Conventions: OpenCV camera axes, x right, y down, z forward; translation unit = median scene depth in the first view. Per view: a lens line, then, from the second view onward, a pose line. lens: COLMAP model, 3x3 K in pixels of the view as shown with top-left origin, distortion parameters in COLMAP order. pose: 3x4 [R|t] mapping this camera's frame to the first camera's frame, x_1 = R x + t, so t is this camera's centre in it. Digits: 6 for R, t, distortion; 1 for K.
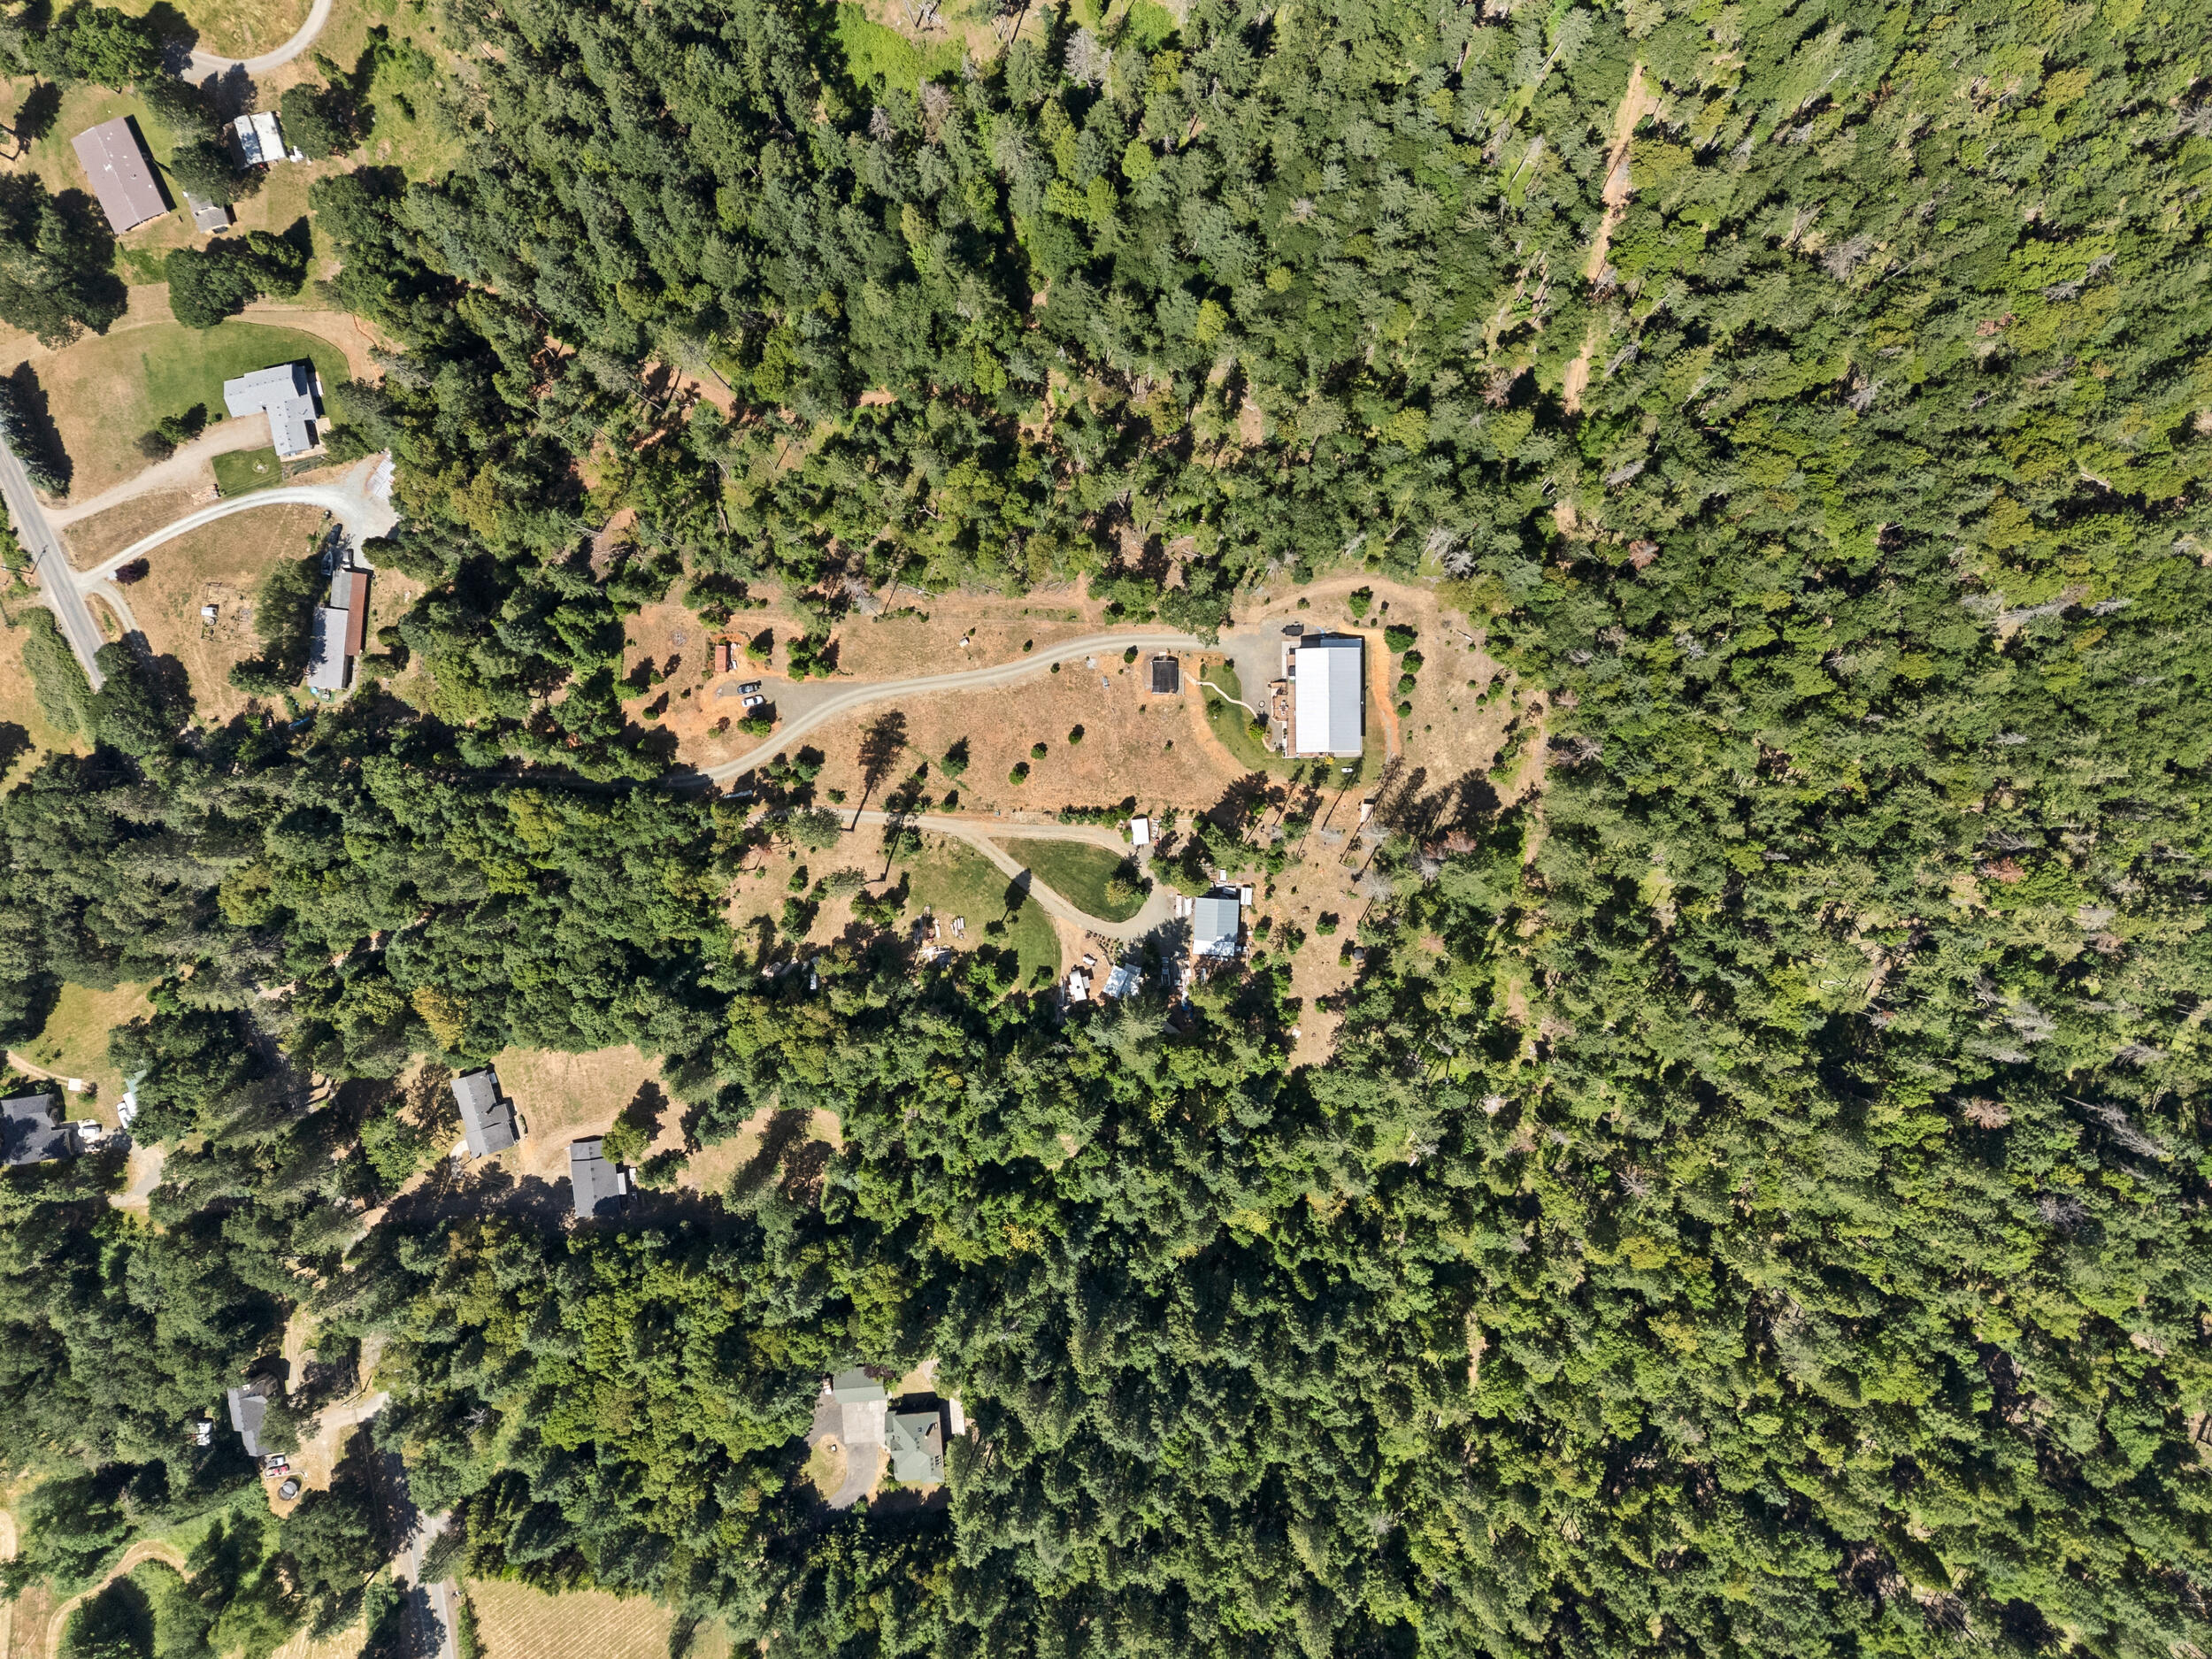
lens RADIAL K [[1543.7, 0, 1106.0], [0, 1543.7, 829.5], [0, 0, 1]] dist [0.001119, -0.000040]
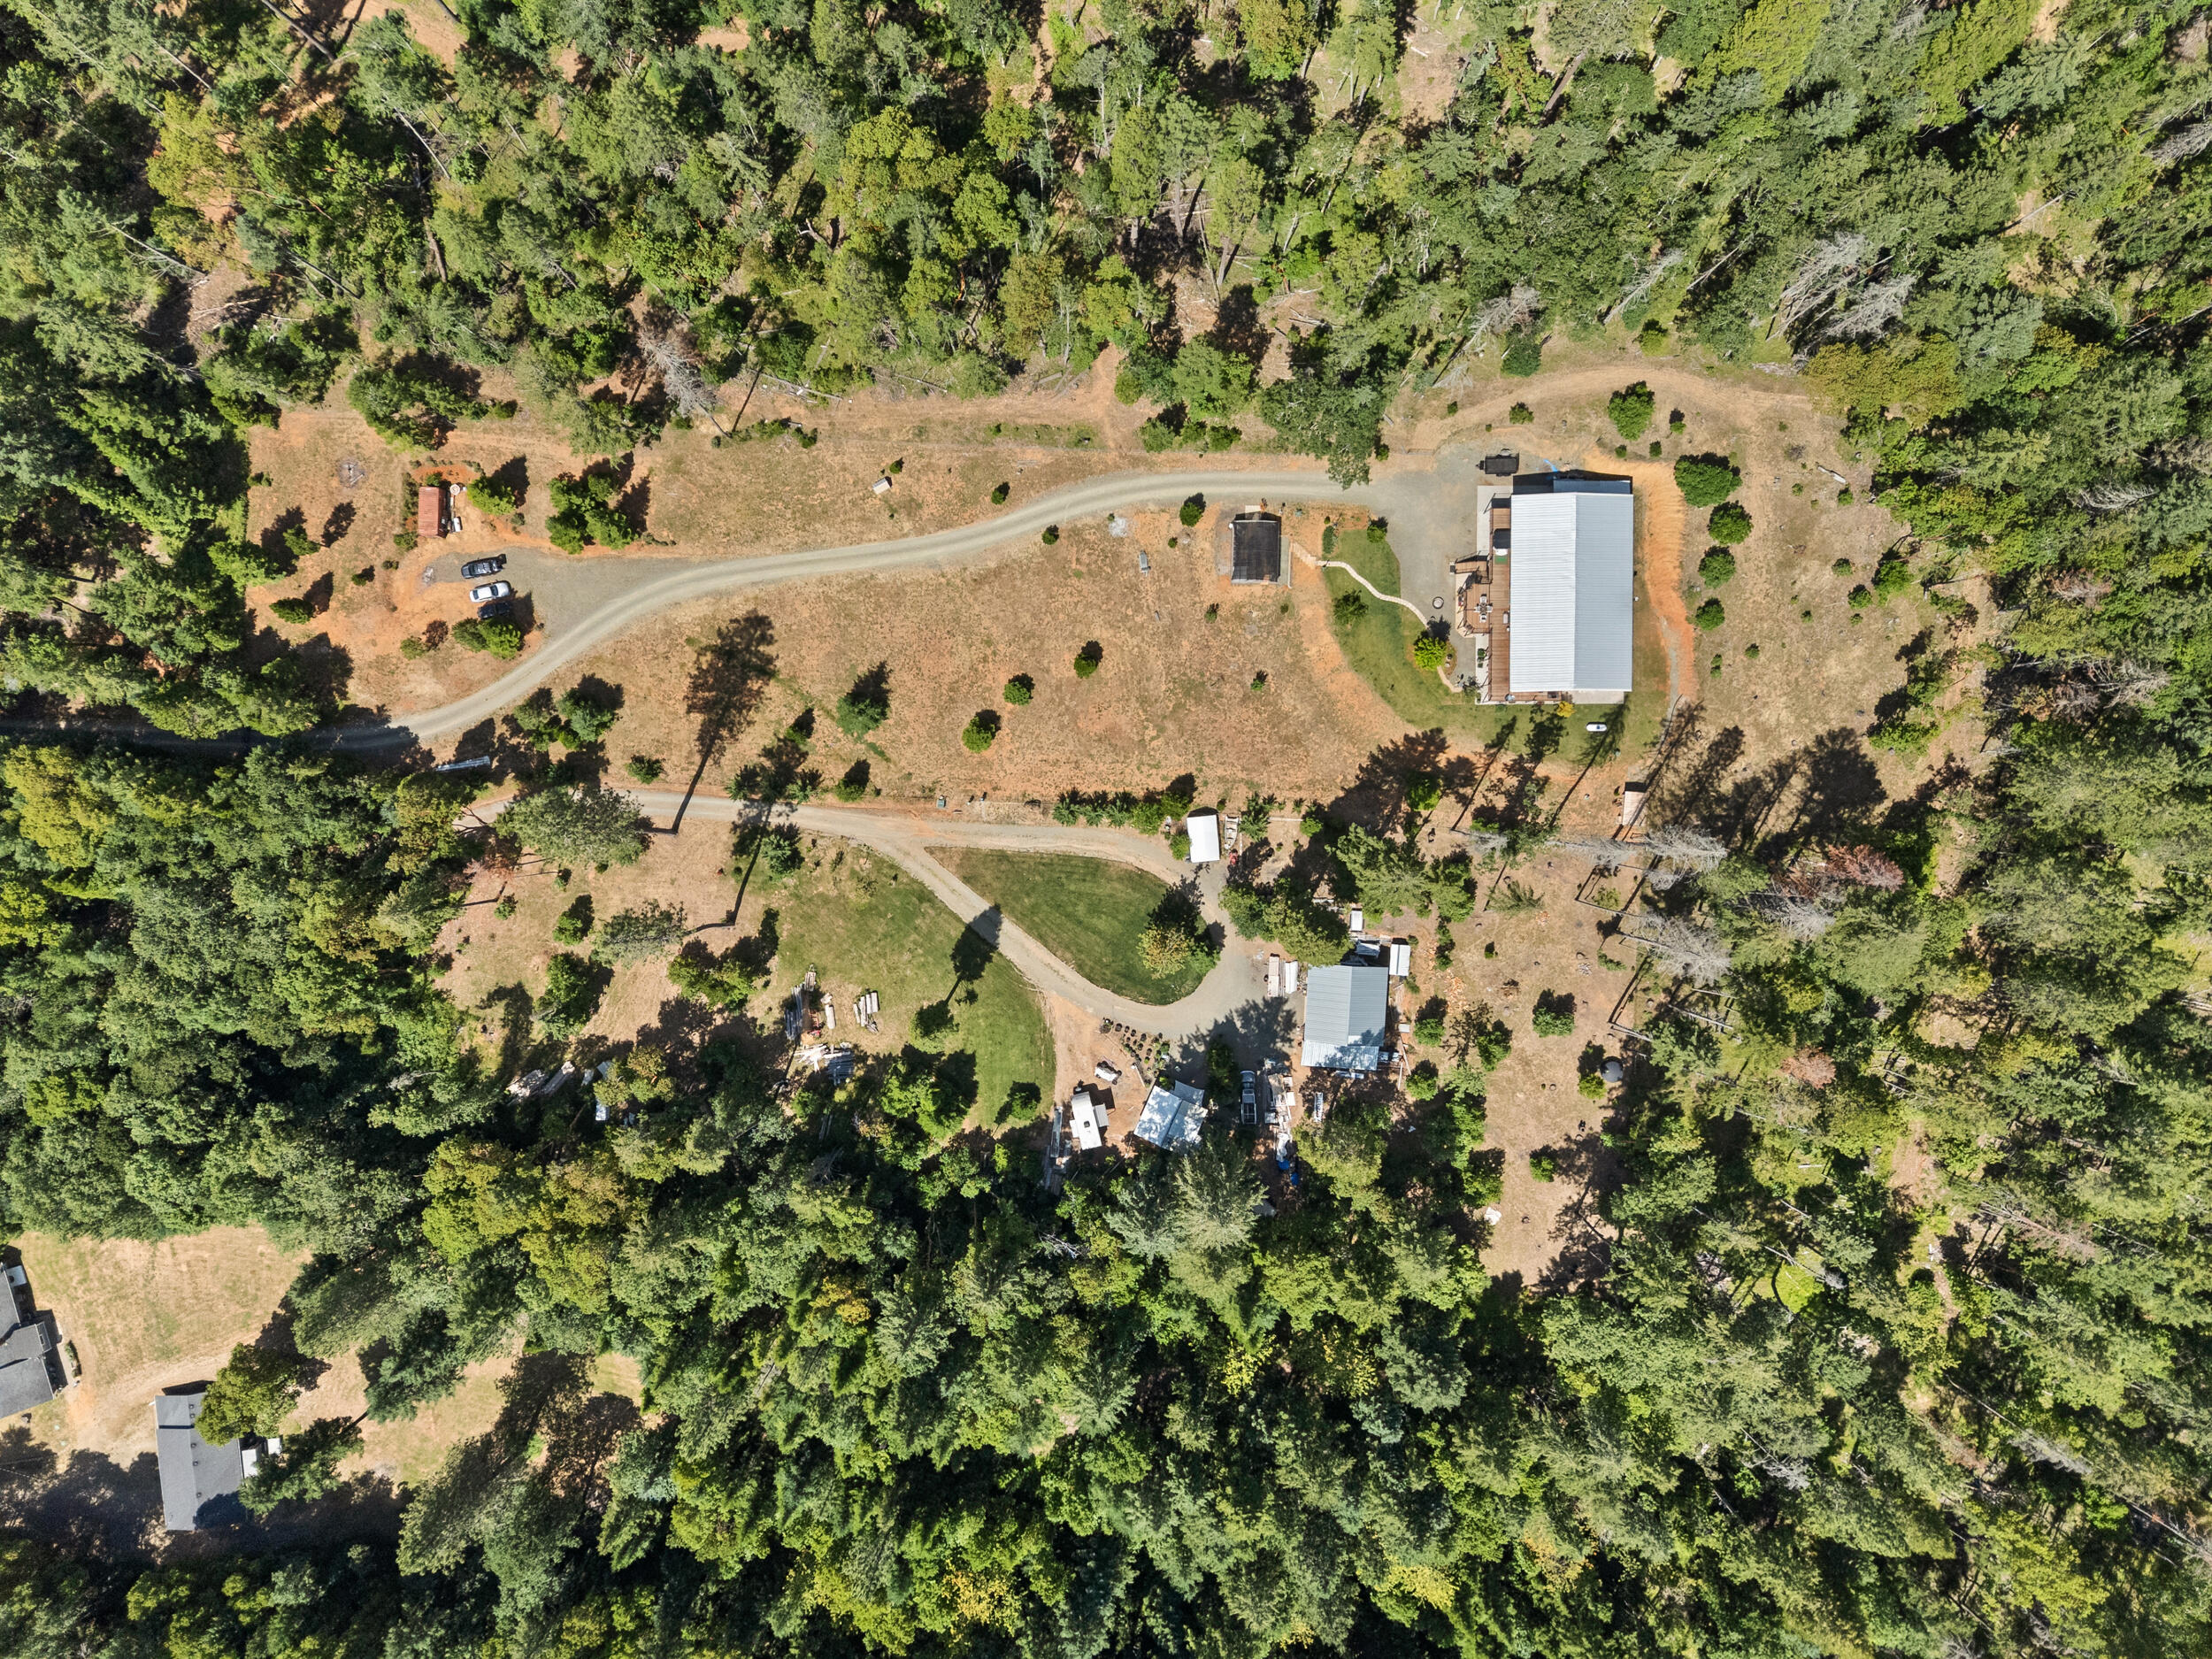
lens RADIAL K [[1554.1, 0, 1103.5], [0, 1554.1, 815.8], [0, 0, 1]] dist [0.001197, 0.000158]
pose [[0.999407, 0.009211, 0.033187, -0.031551], [-0.008905, 0.999917, -0.009356, -0.001408], [-0.033271, 0.009055, 0.999405, 0.456257]]
